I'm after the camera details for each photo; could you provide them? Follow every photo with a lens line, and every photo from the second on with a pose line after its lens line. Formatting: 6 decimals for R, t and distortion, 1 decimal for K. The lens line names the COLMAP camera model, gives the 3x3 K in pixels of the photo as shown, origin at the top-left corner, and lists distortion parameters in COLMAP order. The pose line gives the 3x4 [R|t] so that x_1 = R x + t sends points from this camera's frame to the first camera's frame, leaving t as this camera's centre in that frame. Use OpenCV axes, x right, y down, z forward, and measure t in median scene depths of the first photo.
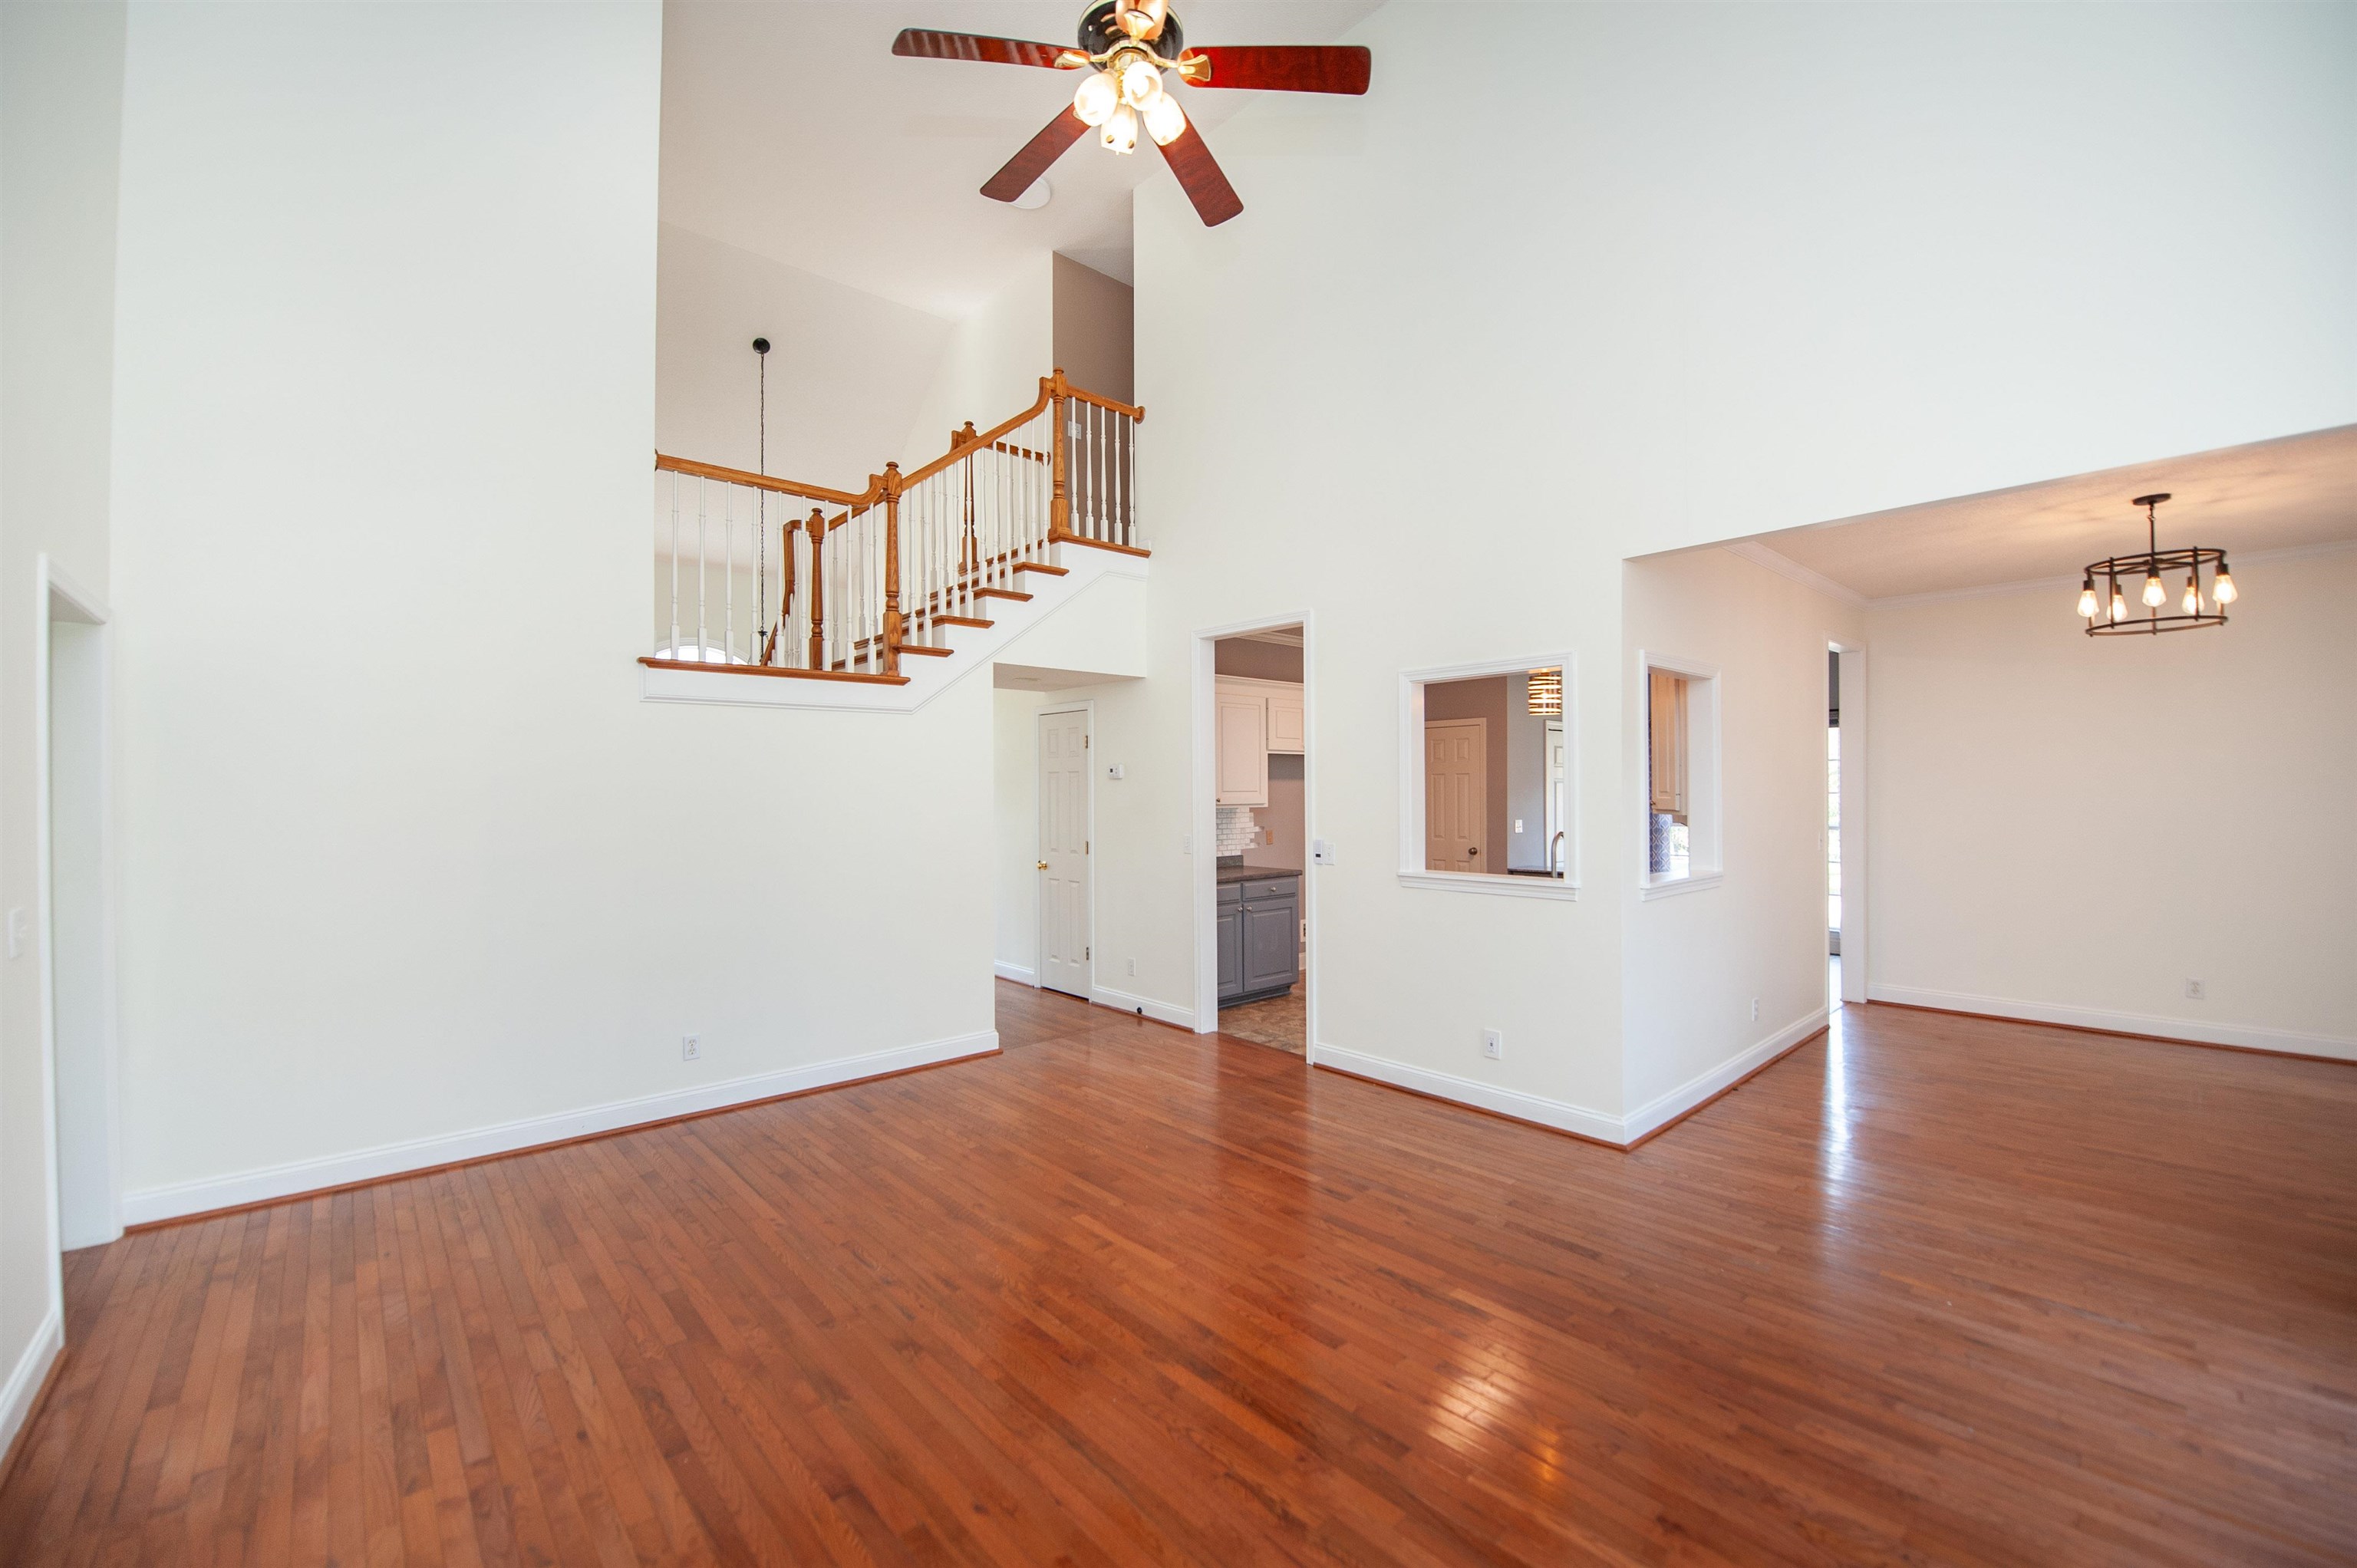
lens RADIAL K [[957.7, 0, 1188.7], [0, 957.7, 786.2], [0, 0, 1]] dist [-0.026319, -0.000112]
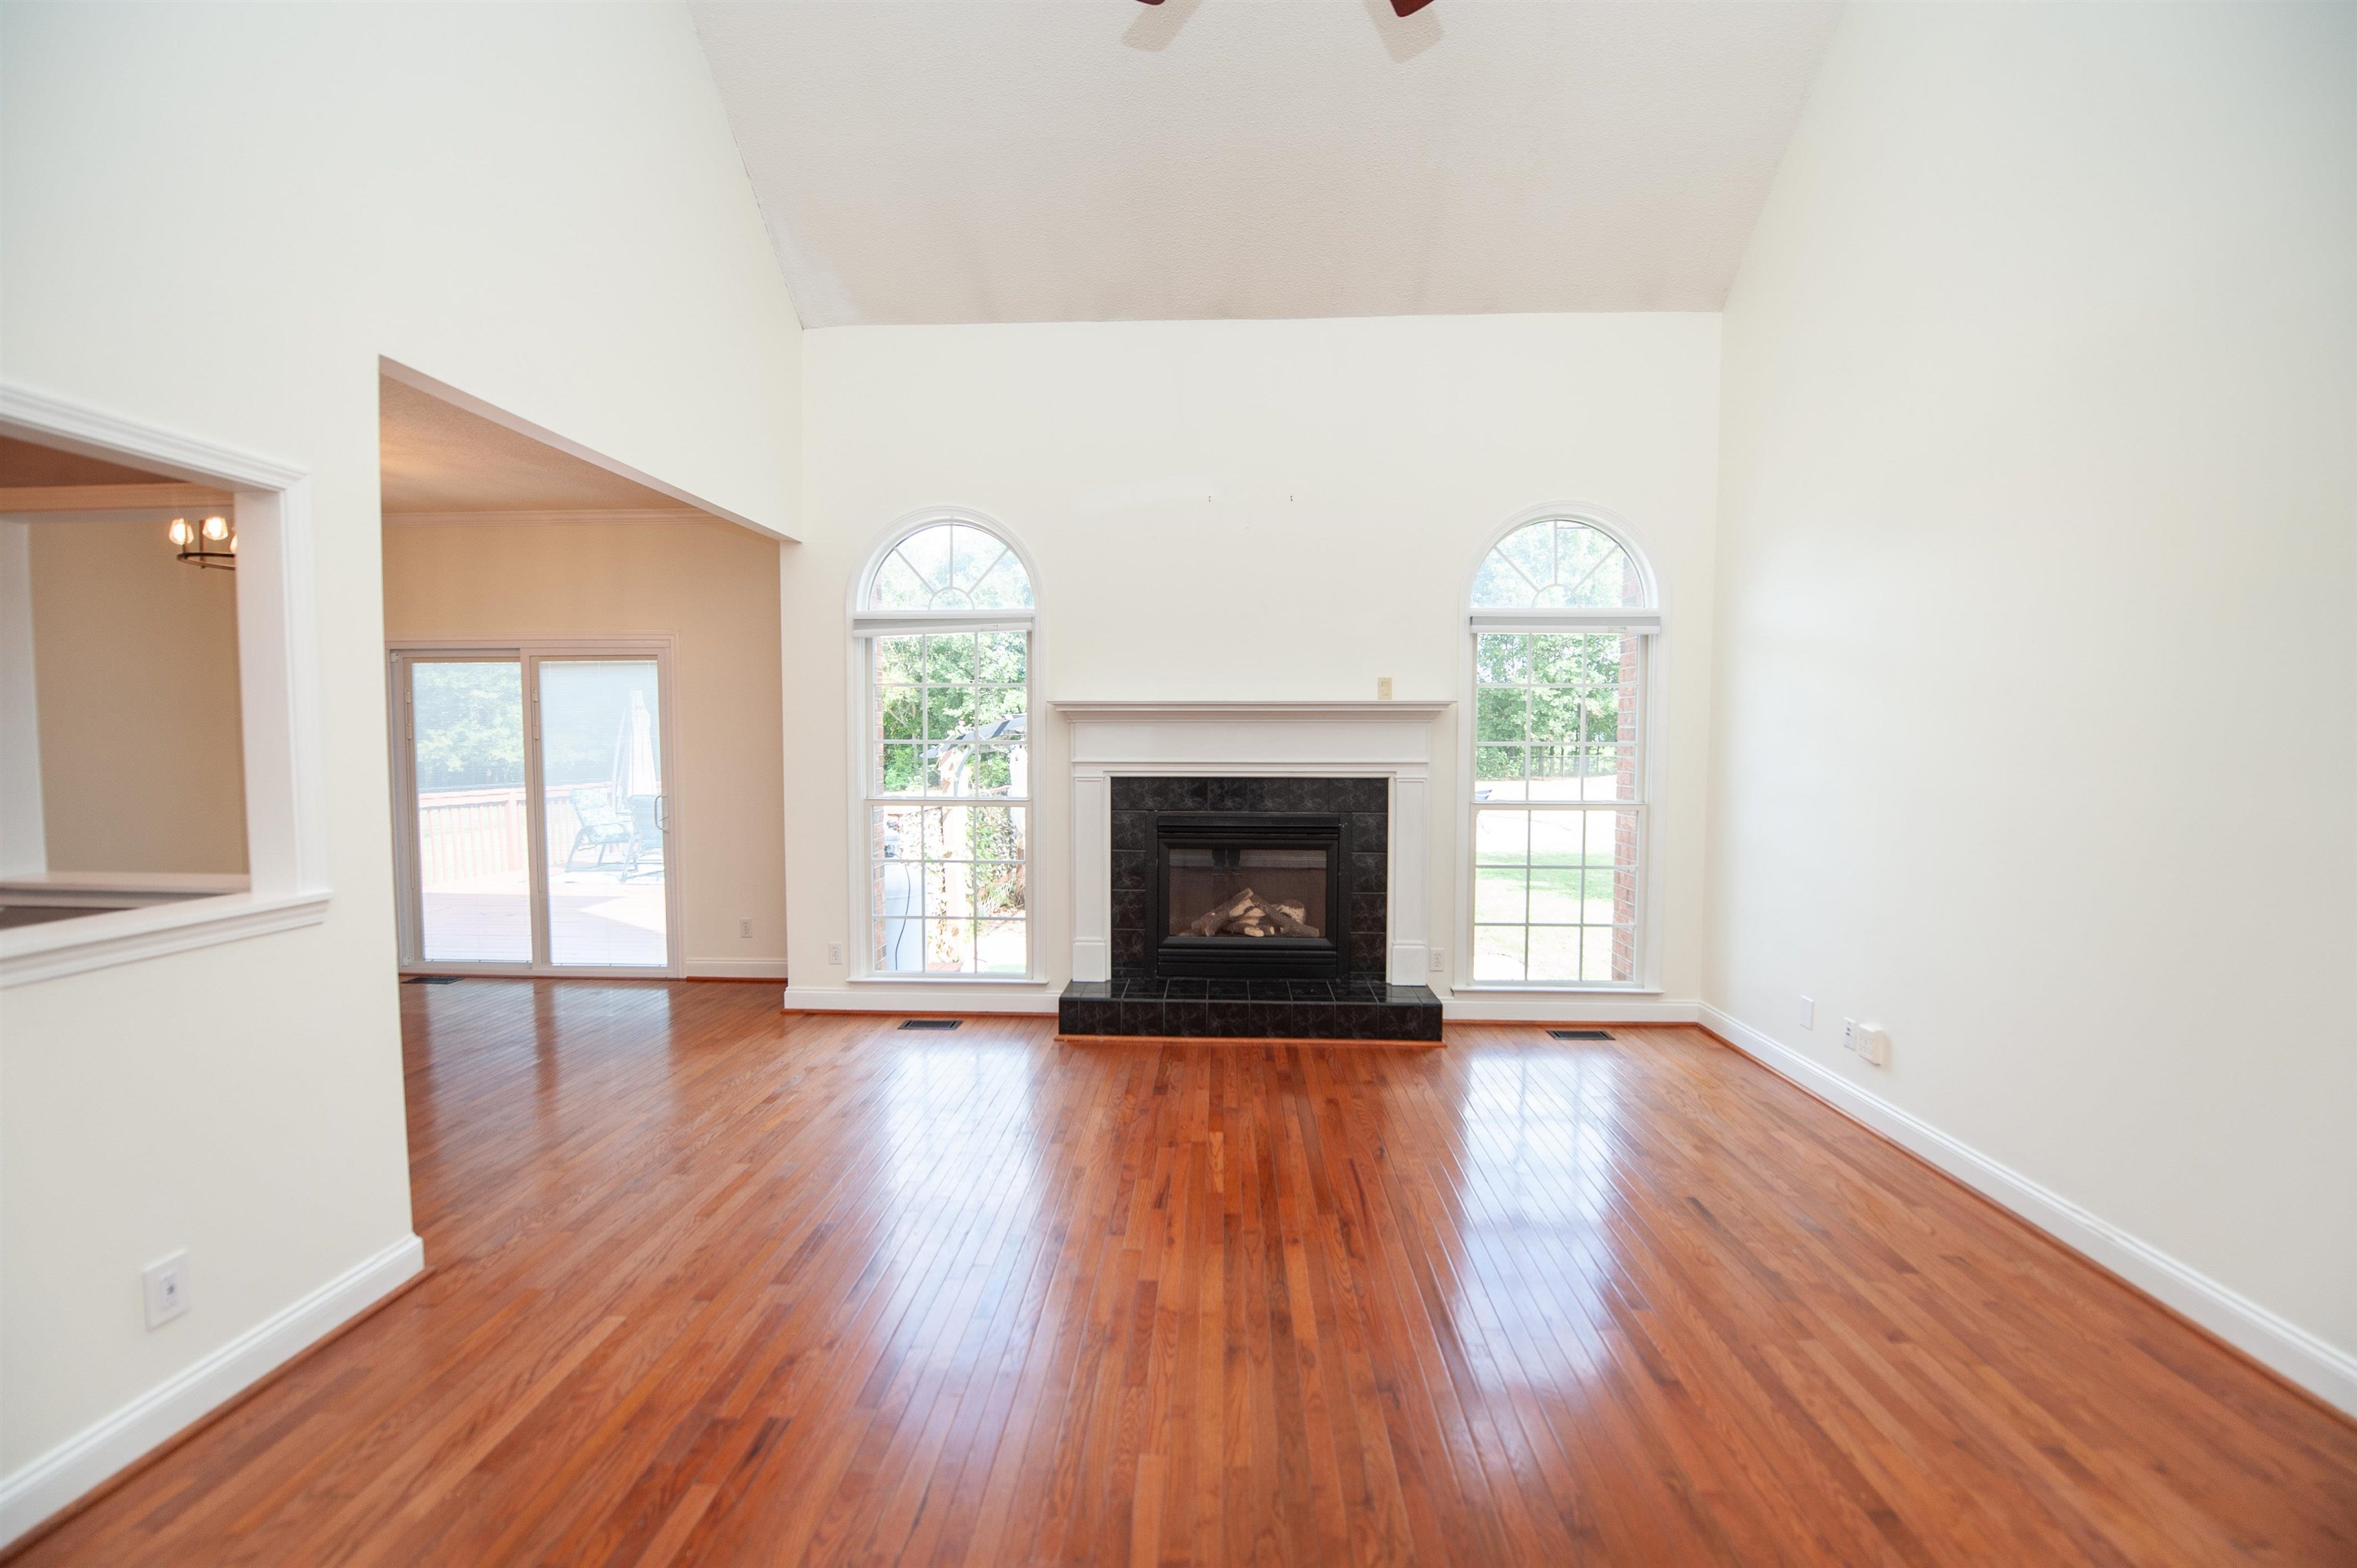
lens RADIAL K [[957.7, 0, 1186.3], [0, 957.7, 769.4], [0, 0, 1]] dist [-0.026319, -0.000112]
pose [[-0.717045, -0.017877, 0.696798, -0.485279], [-0.000136, 0.999675, 0.025507, 0.022750], [-0.697027, 0.018195, -0.716814, 1.466892]]
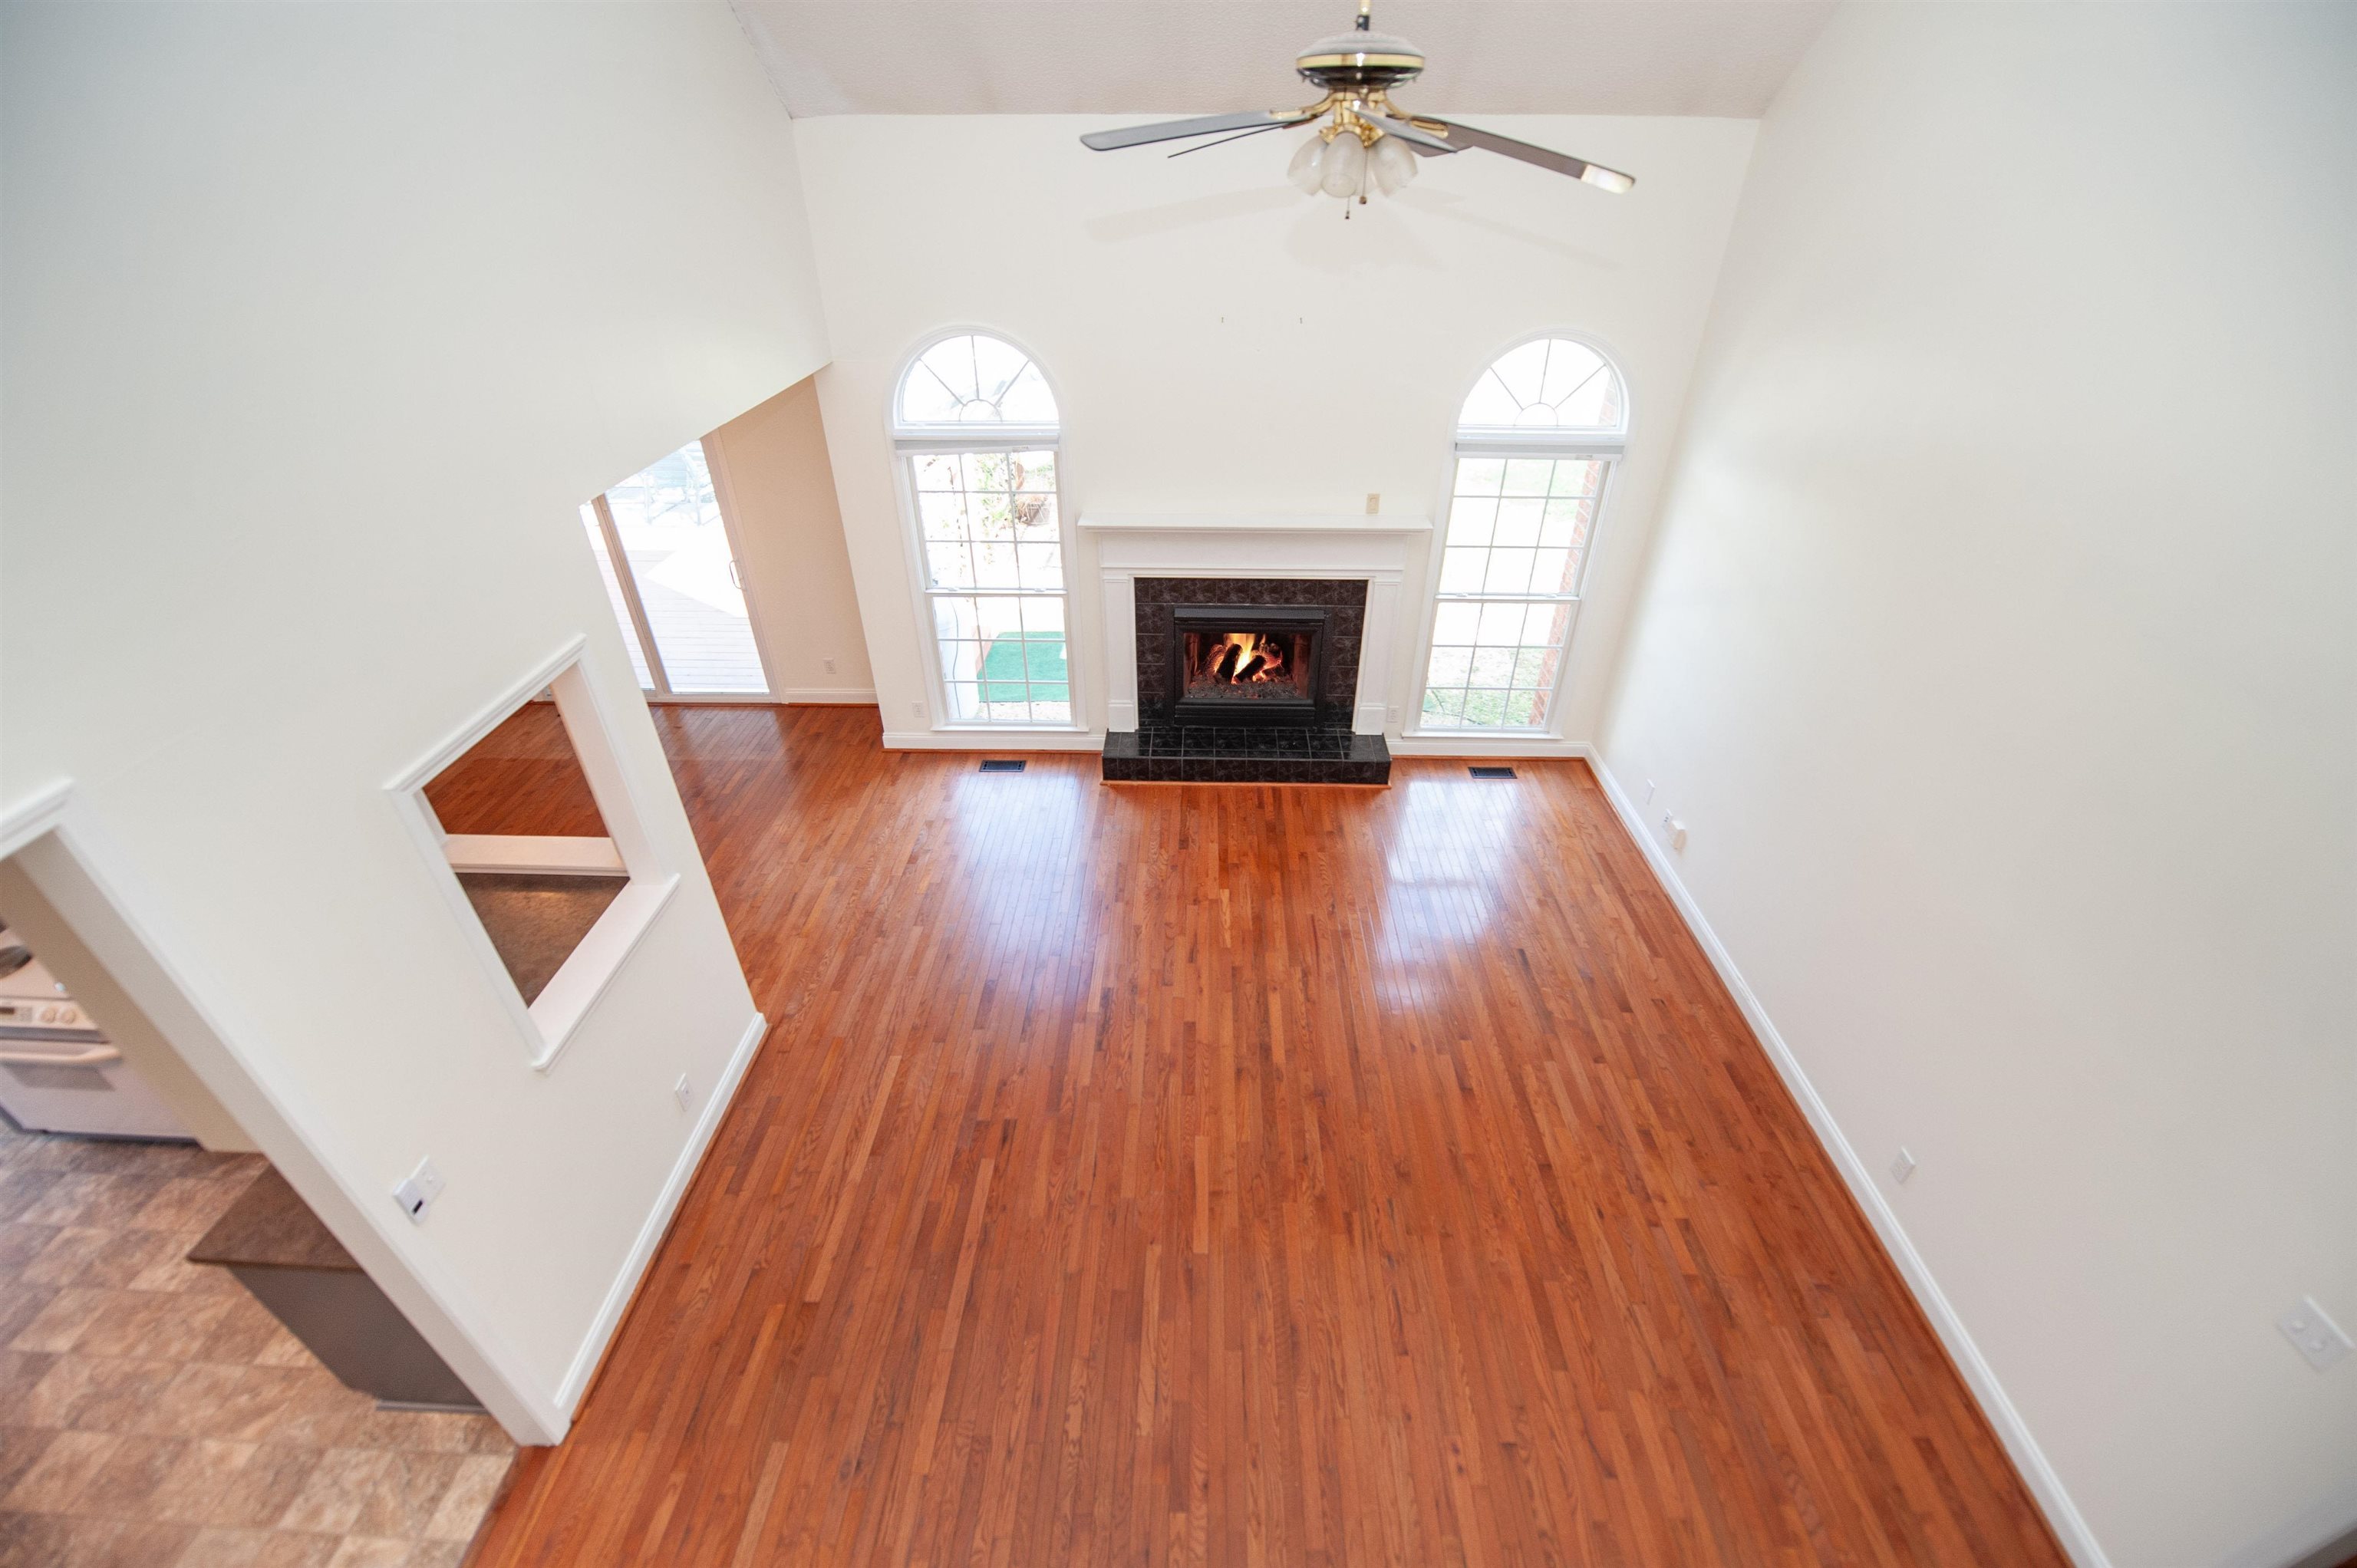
lens RADIAL K [[957.7, 0, 1187.7], [0, 957.7, 787.1], [0, 0, 1]] dist [-0.026319, -0.000112]
pose [[-0.731650, -0.370979, 0.571894, -0.594915], [-0.001908, 0.840059, 0.542492, -0.633937], [-0.681677, 0.395824, -0.615337, 1.671240]]
